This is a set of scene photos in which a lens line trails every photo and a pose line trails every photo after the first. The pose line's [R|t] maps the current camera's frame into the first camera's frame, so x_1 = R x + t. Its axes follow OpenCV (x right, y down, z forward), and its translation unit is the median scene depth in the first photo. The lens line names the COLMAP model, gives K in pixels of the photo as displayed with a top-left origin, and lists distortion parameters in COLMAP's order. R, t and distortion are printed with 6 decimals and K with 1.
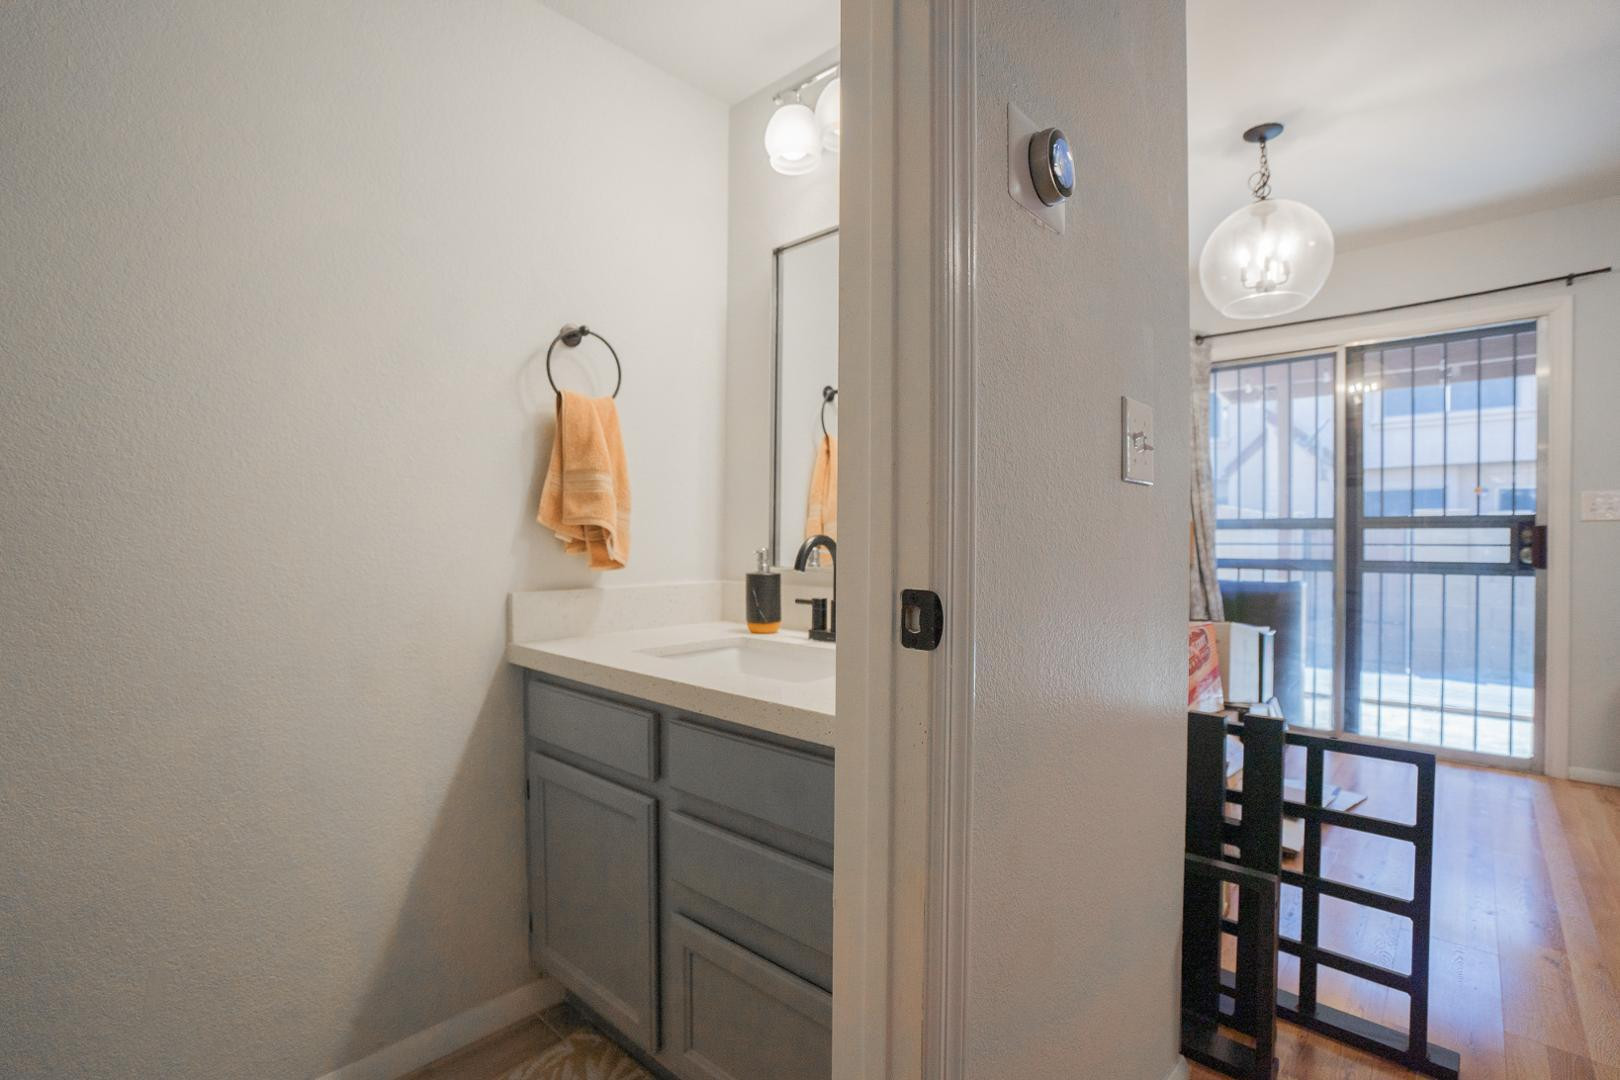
lens RADIAL K [[751.4, 0, 815.0], [0, 751.4, 539.6], [0, 0, 1]] dist [-0.053950, 0.018443]
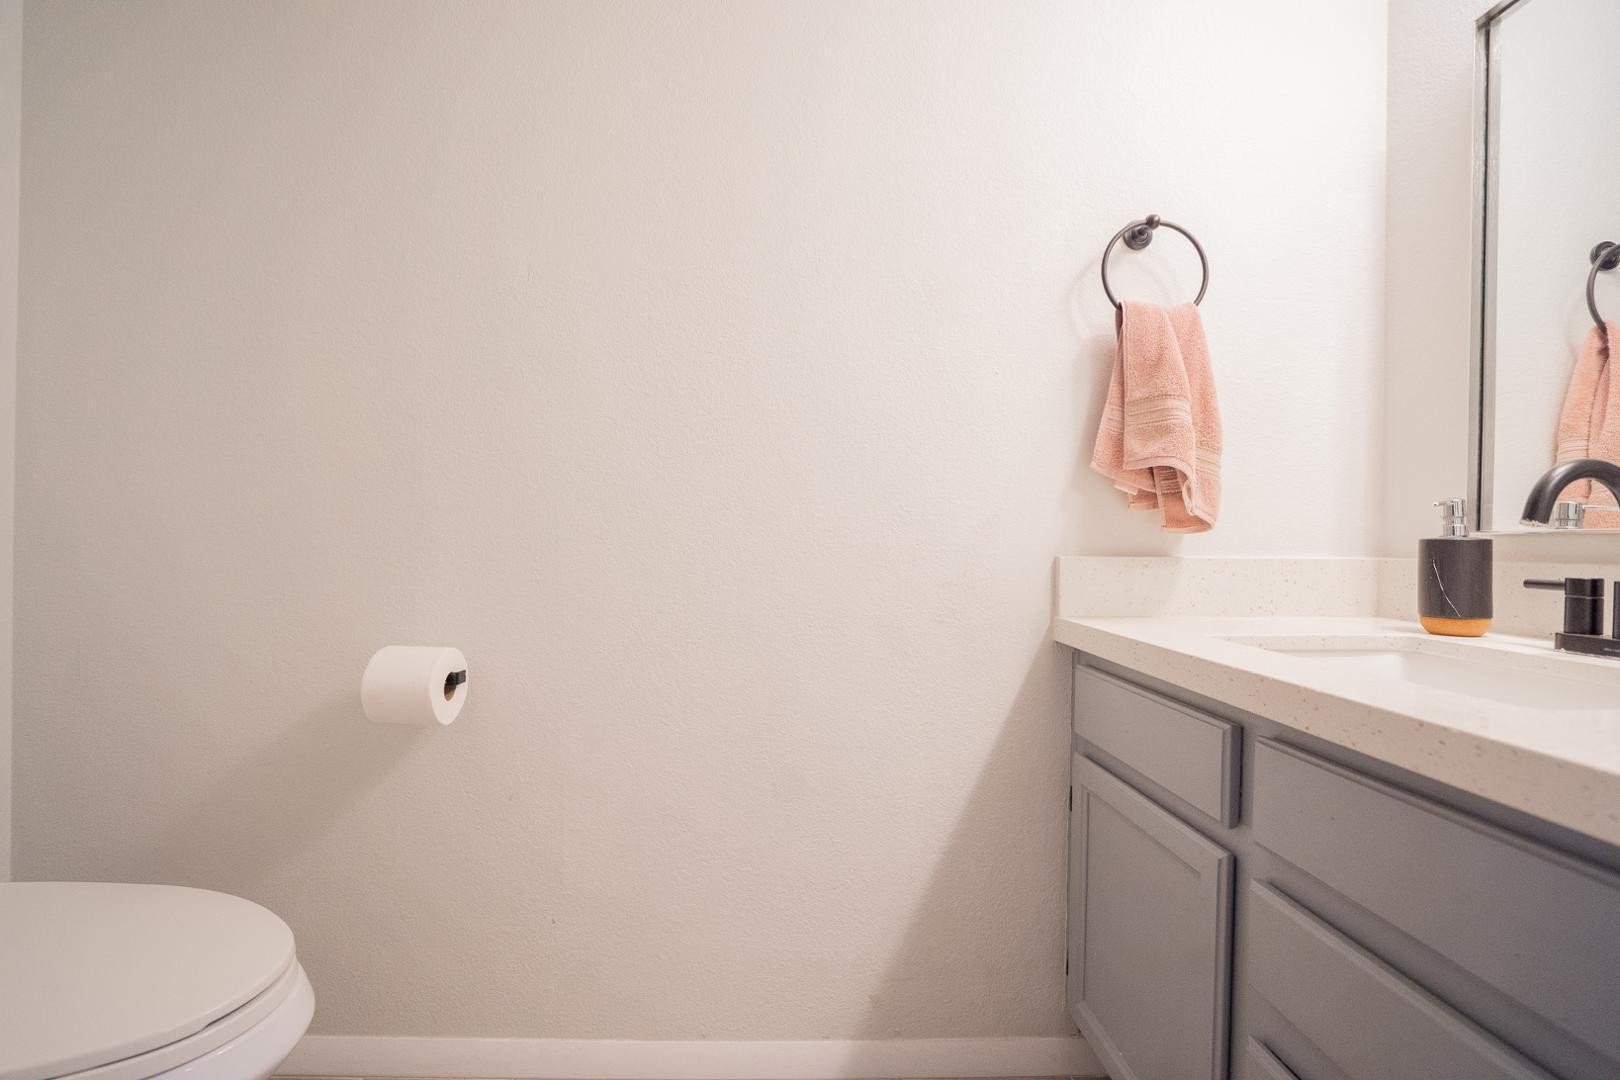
lens RADIAL K [[751.4, 0, 798.6], [0, 751.4, 551.3], [0, 0, 1]] dist [-0.053950, 0.018443]
pose [[0.686484, 0.006541, -0.727116, -0.004717], [-0.008346, 0.999965, 0.001115, 0.065015], [0.727097, 0.005303, 0.686514, 0.215857]]
